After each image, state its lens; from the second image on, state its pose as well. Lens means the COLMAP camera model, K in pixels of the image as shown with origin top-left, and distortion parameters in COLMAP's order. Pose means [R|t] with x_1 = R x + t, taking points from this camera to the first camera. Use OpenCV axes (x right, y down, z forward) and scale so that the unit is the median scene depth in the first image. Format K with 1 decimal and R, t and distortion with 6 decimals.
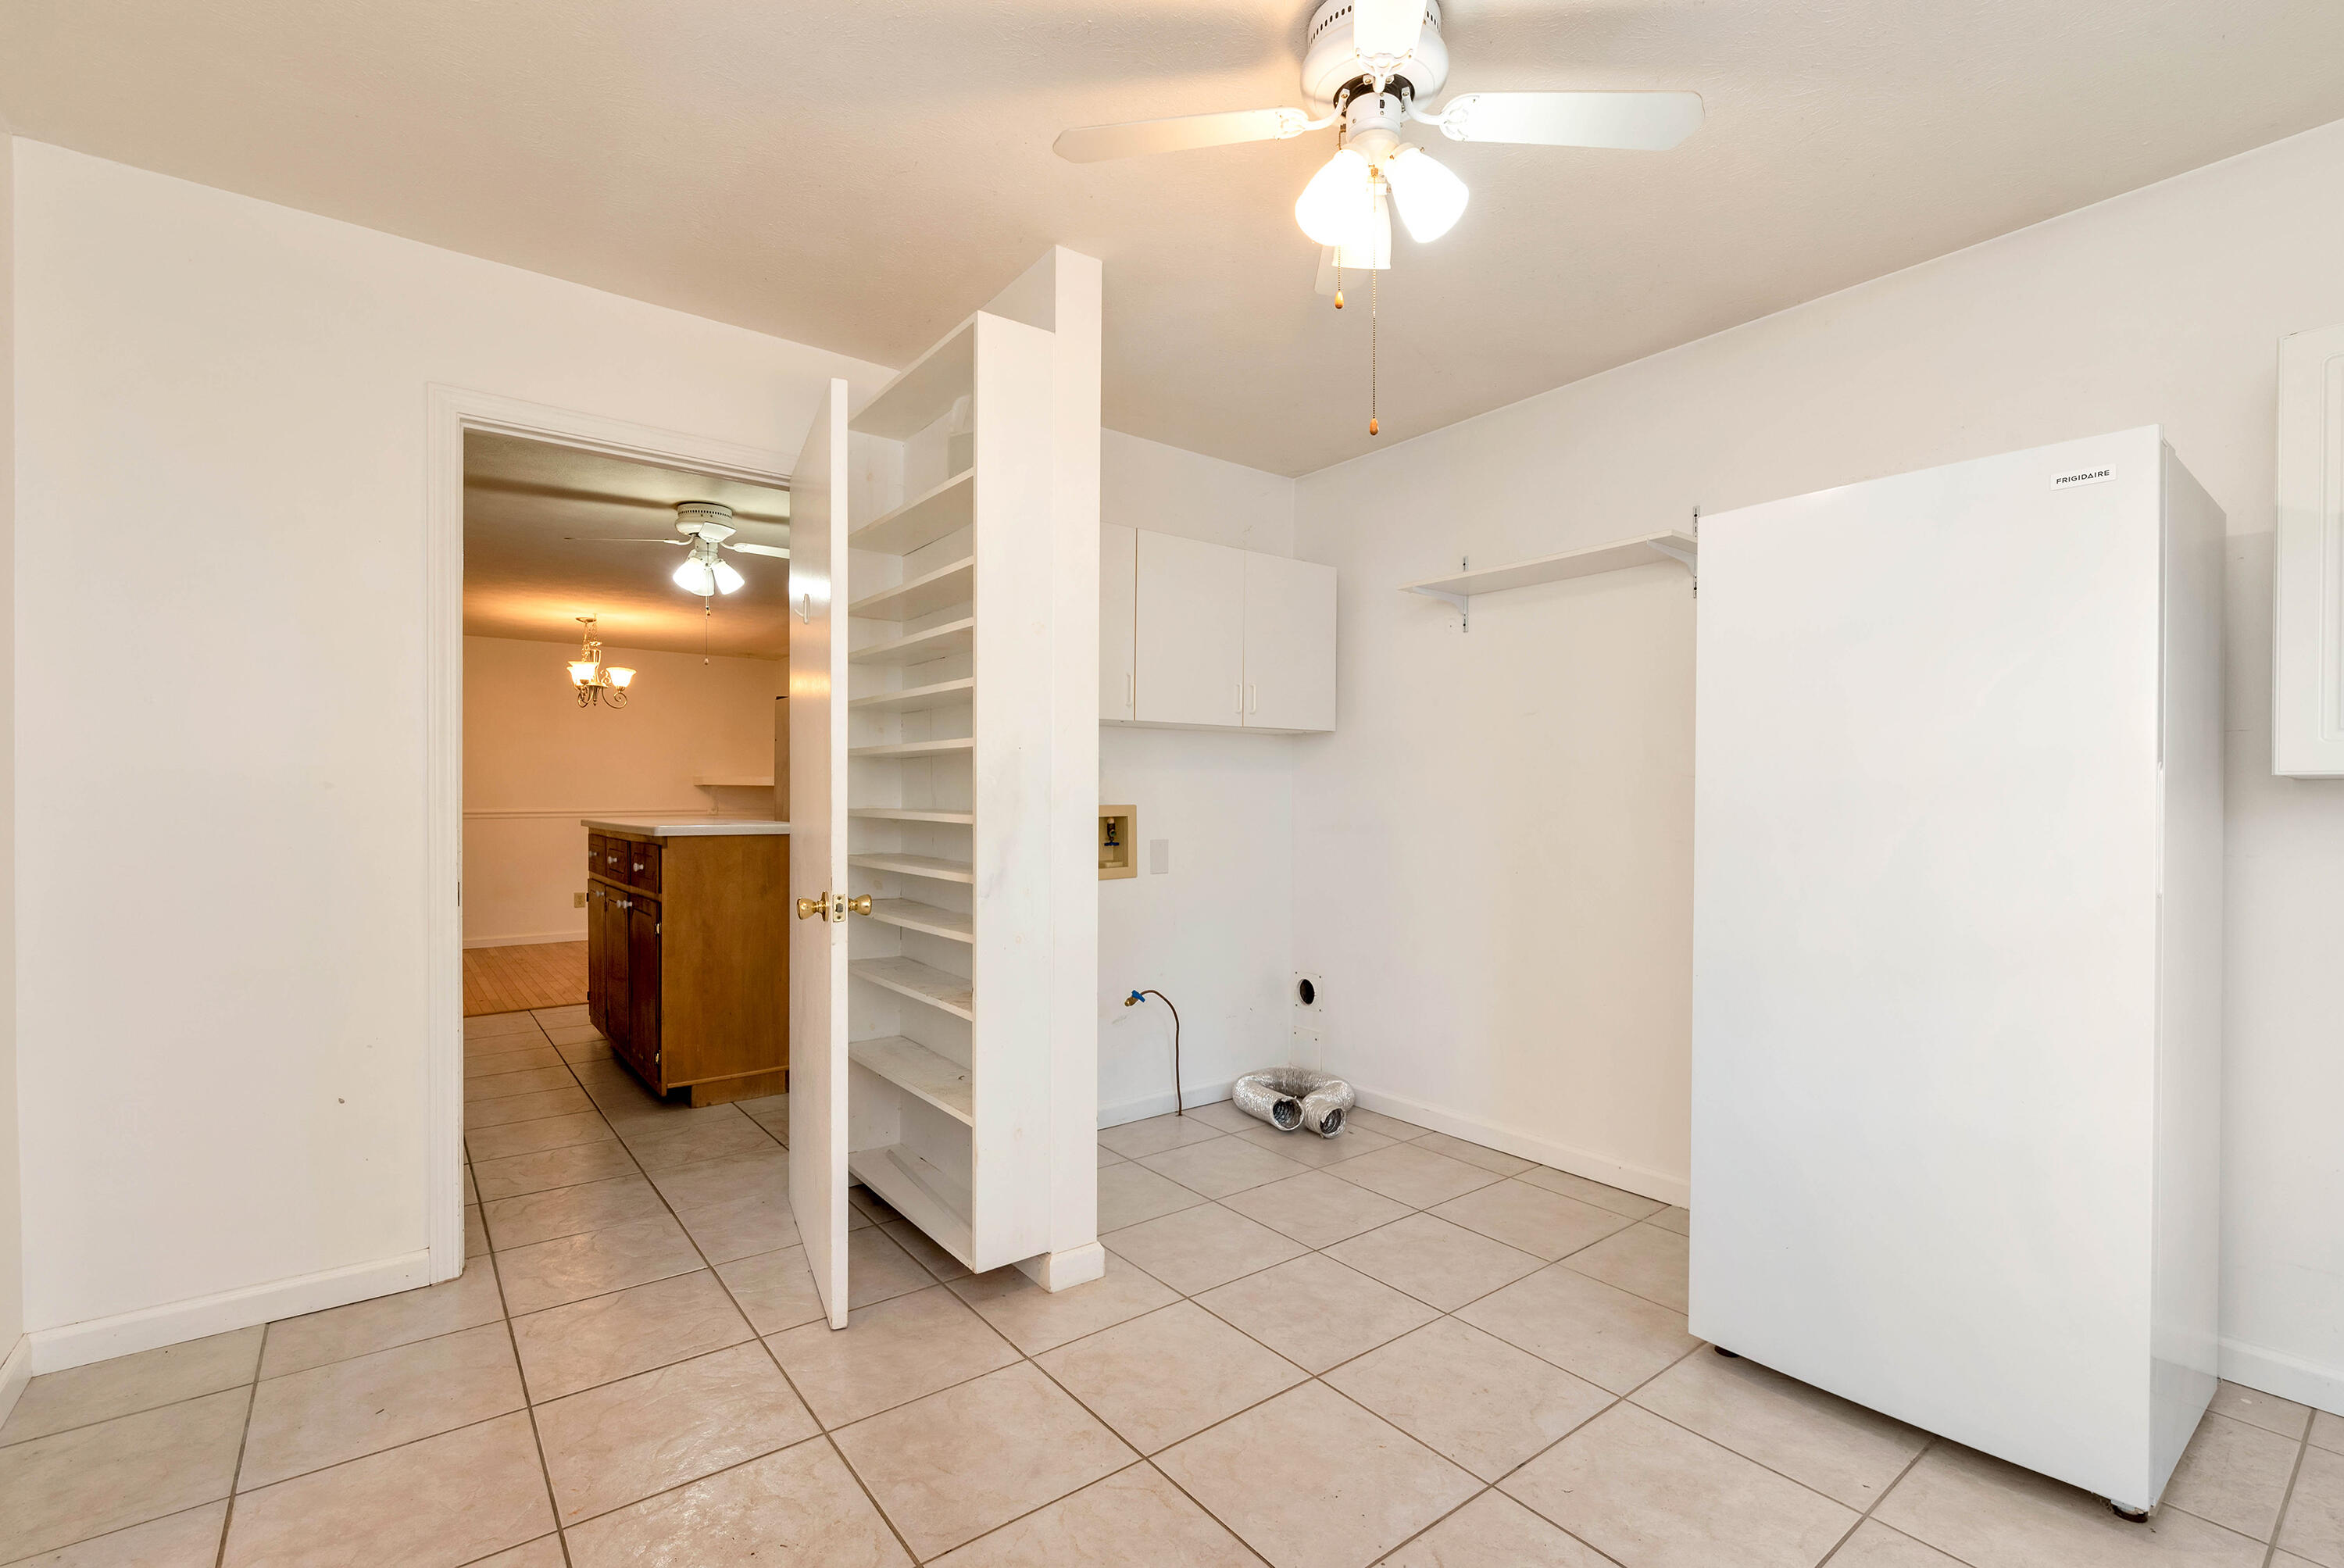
lens RADIAL K [[1050.2, 0, 1185.2], [0, 1050.2, 807.9], [0, 0, 1]] dist [-0.000471, -0.000160]
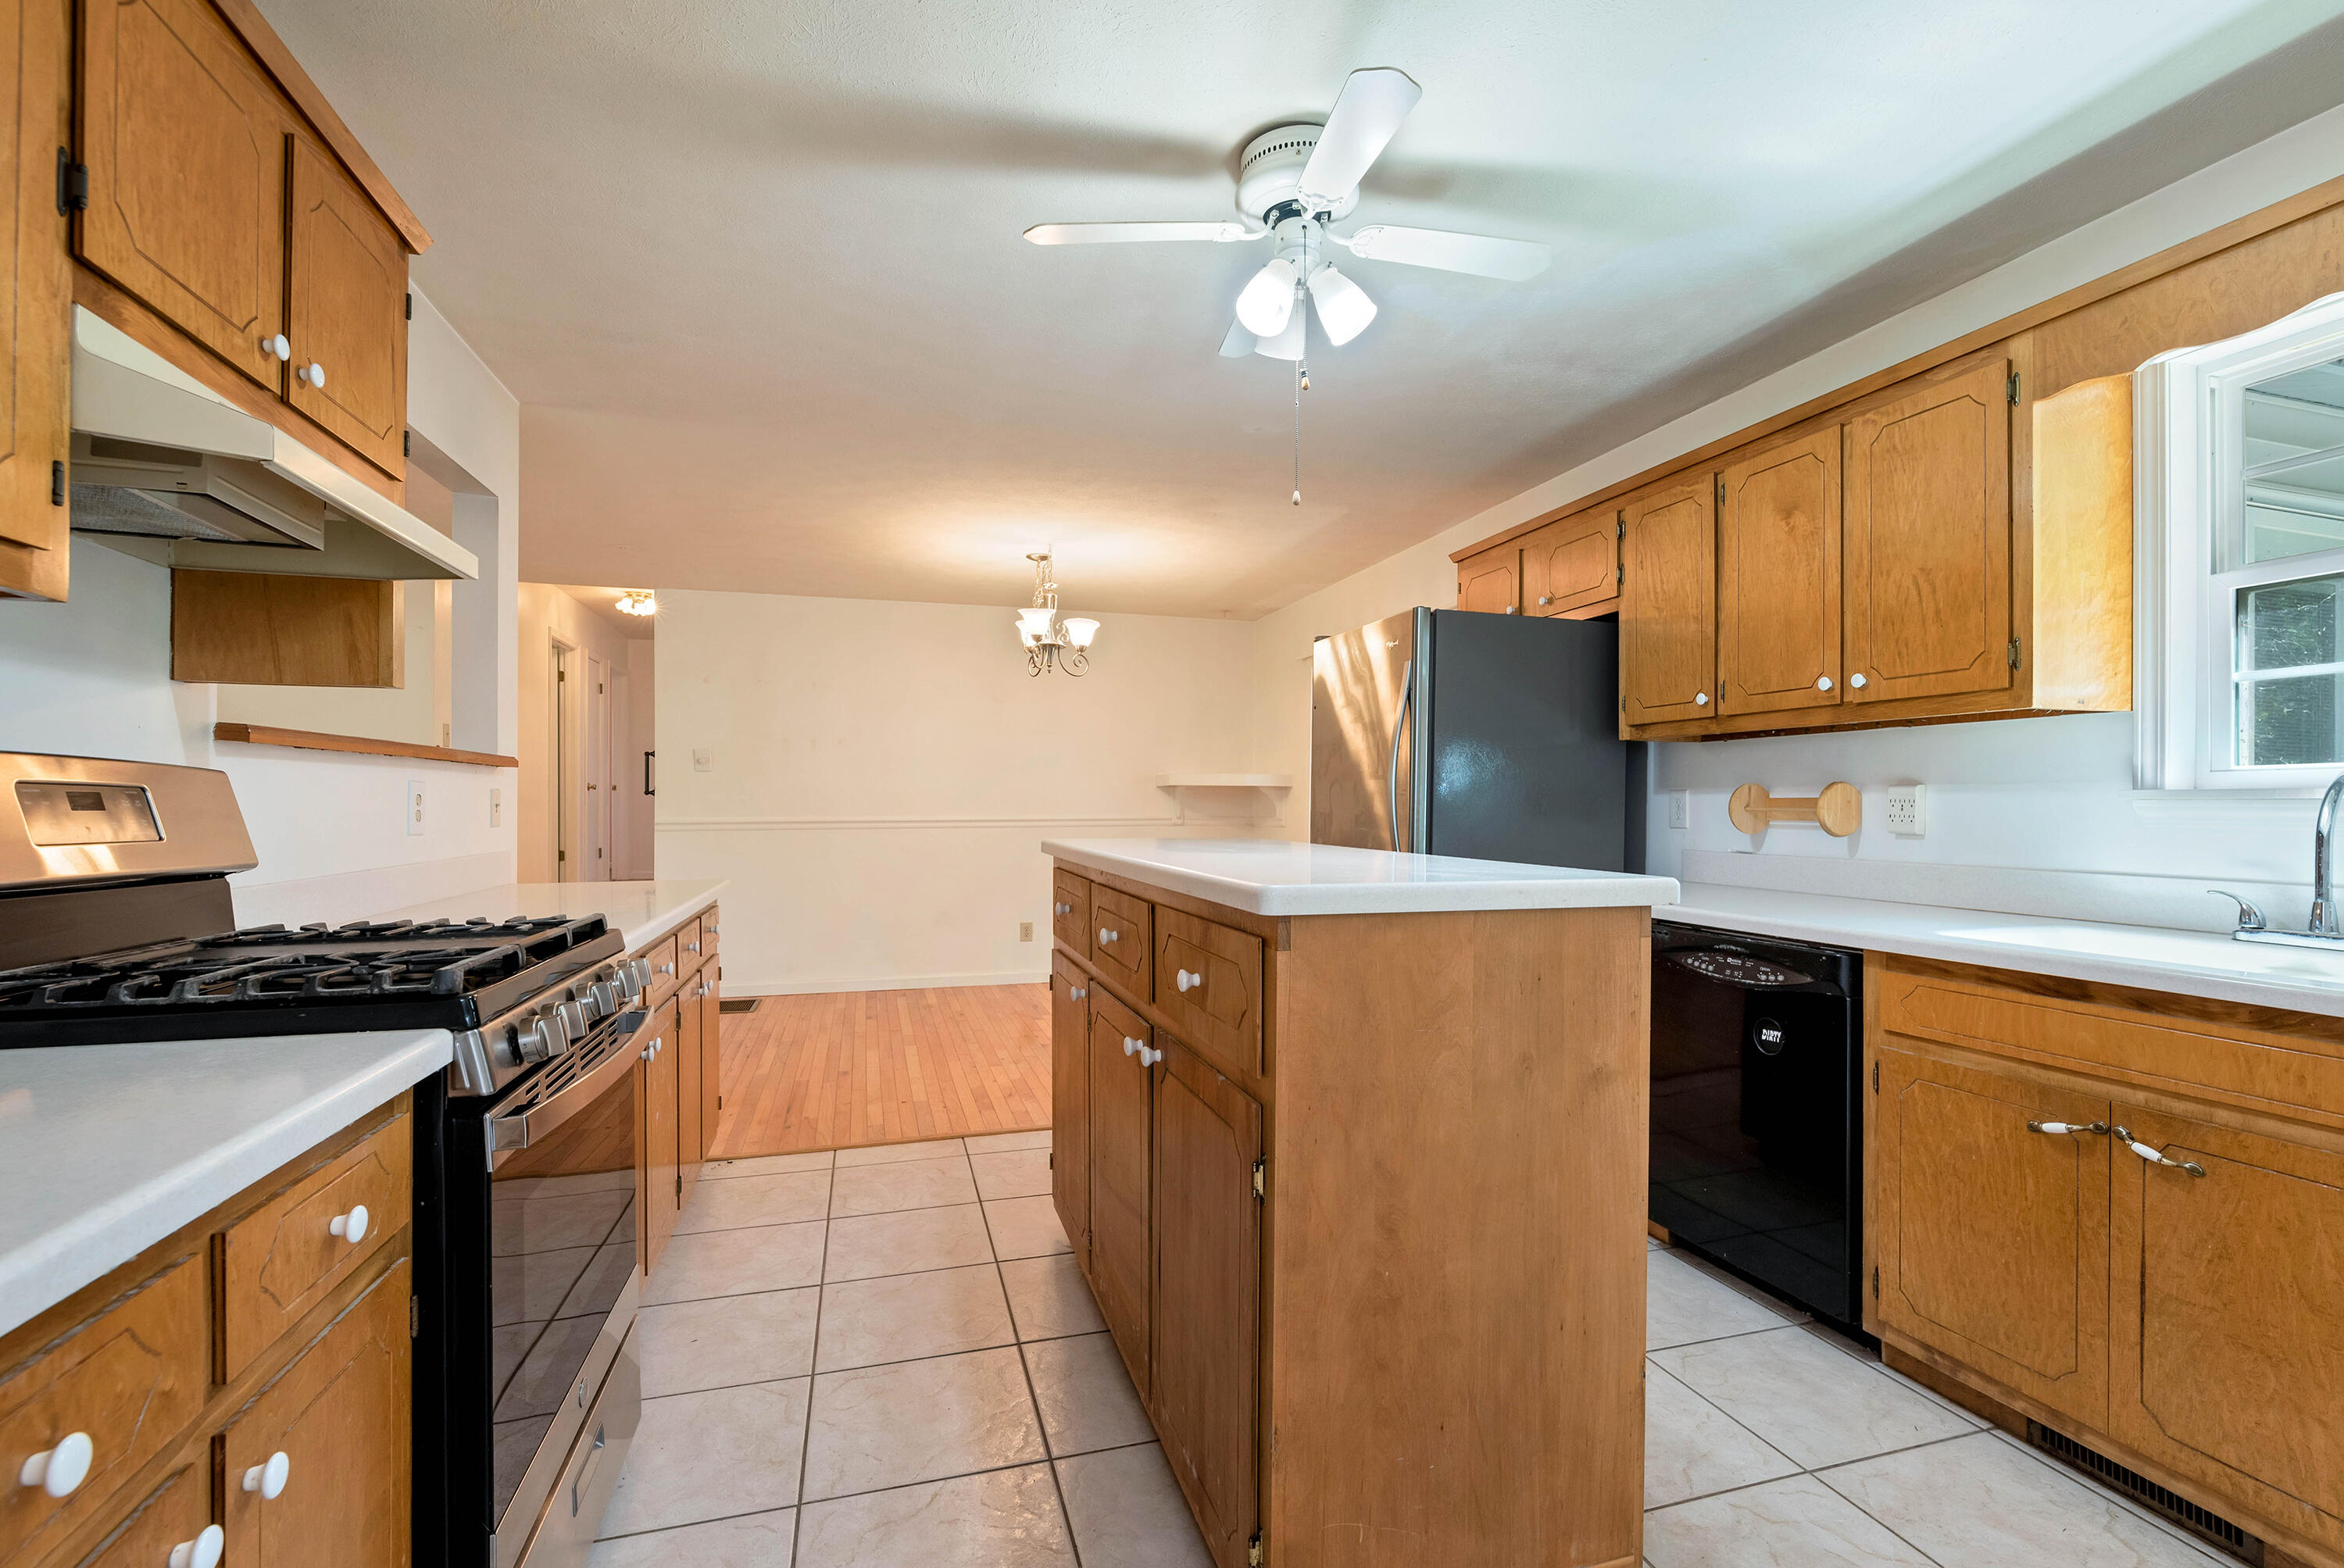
lens RADIAL K [[1050.2, 0, 1185.2], [0, 1050.2, 807.9], [0, 0, 1]] dist [-0.000471, -0.000160]
pose [[0.934127, 0.003102, -0.356928, -0.394638], [-0.005054, 0.999977, -0.004538, -0.005335], [0.356905, 0.006044, 0.934121, 0.655982]]
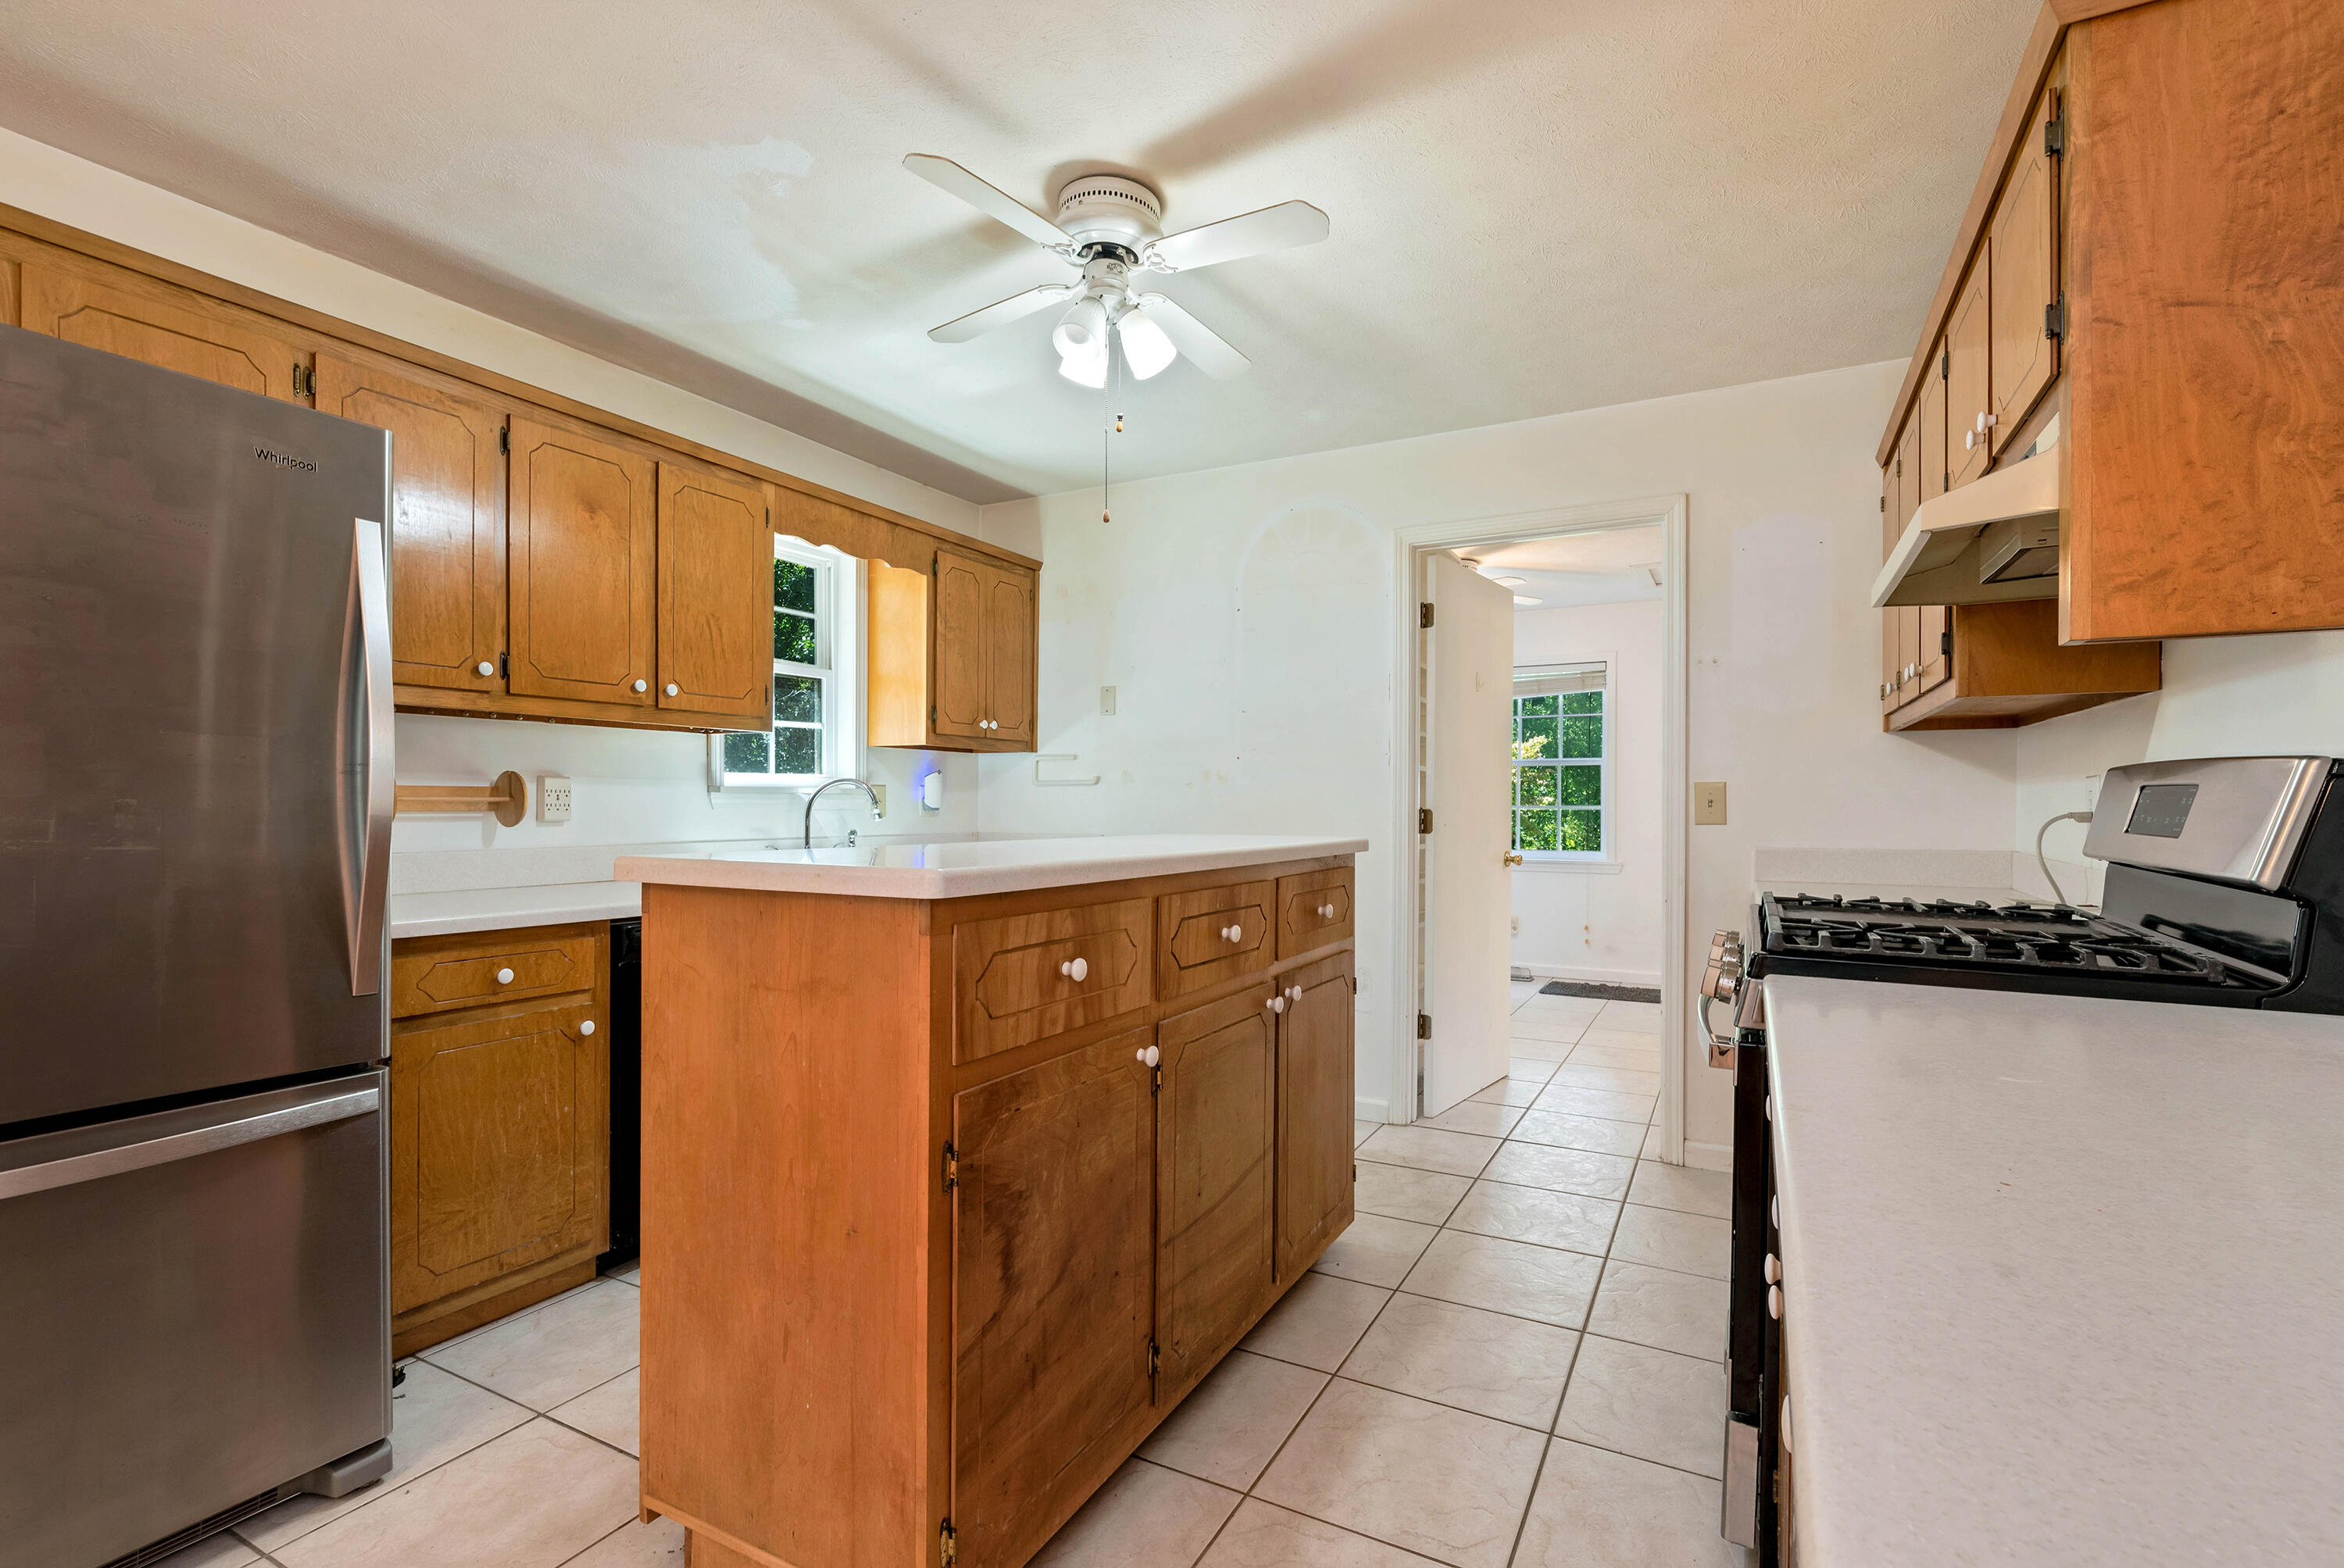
lens RADIAL K [[1050.2, 0, 1185.2], [0, 1050.2, 807.9], [0, 0, 1]] dist [-0.000471, -0.000160]
pose [[-0.402771, -0.006183, 0.915280, -1.156079], [-0.000297, 0.999978, 0.006625, -0.008502], [-0.915301, 0.002397, -0.402764, 1.444110]]
